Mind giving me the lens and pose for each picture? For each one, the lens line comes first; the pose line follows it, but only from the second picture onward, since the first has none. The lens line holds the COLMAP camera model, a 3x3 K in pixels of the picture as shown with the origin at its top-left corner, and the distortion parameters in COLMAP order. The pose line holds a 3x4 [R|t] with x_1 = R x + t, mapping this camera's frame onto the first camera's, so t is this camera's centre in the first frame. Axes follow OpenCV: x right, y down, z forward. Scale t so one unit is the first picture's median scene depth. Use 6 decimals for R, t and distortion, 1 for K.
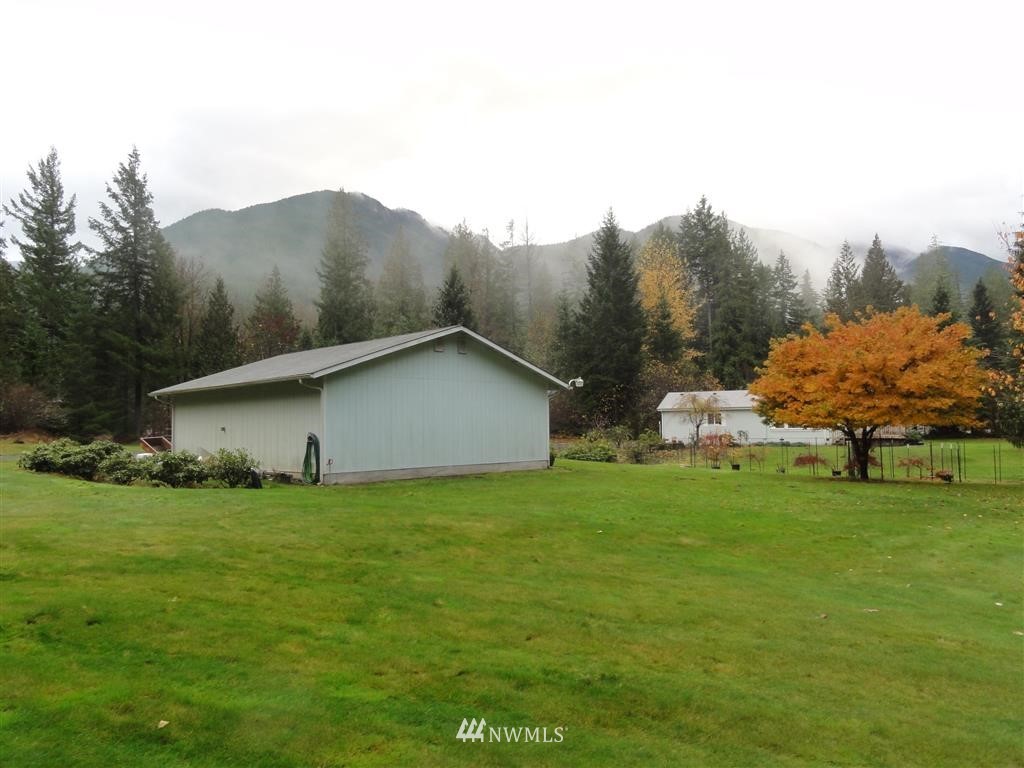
lens RADIAL K [[721.9, 0, 514.4], [0, 721.9, 383.1], [0, 0, 1]] dist [-0.005711, 0.004067]
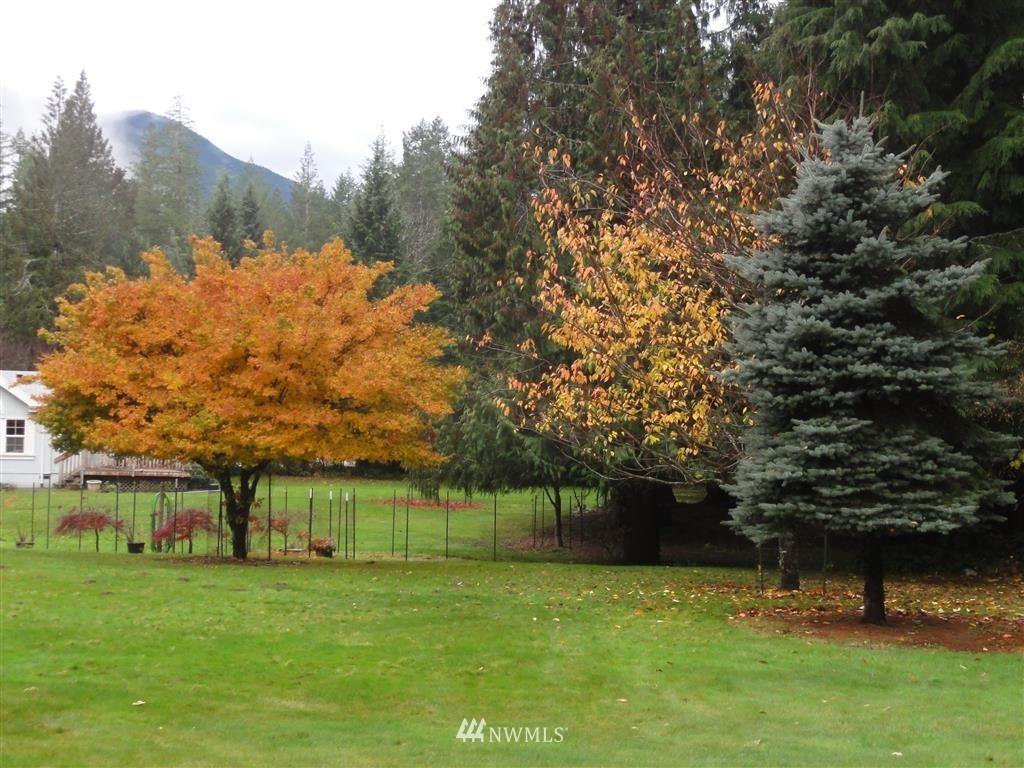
lens RADIAL K [[1526.1, 0, 518.0], [0, 1526.1, 390.2], [0, 0, 1]] dist [0.005970, 0.000000]
pose [[0.702520, 0.051841, 0.709773, -0.171751], [-0.070215, 0.997526, -0.003361, -0.000085], [-0.708192, -0.047475, 0.704422, 0.076931]]
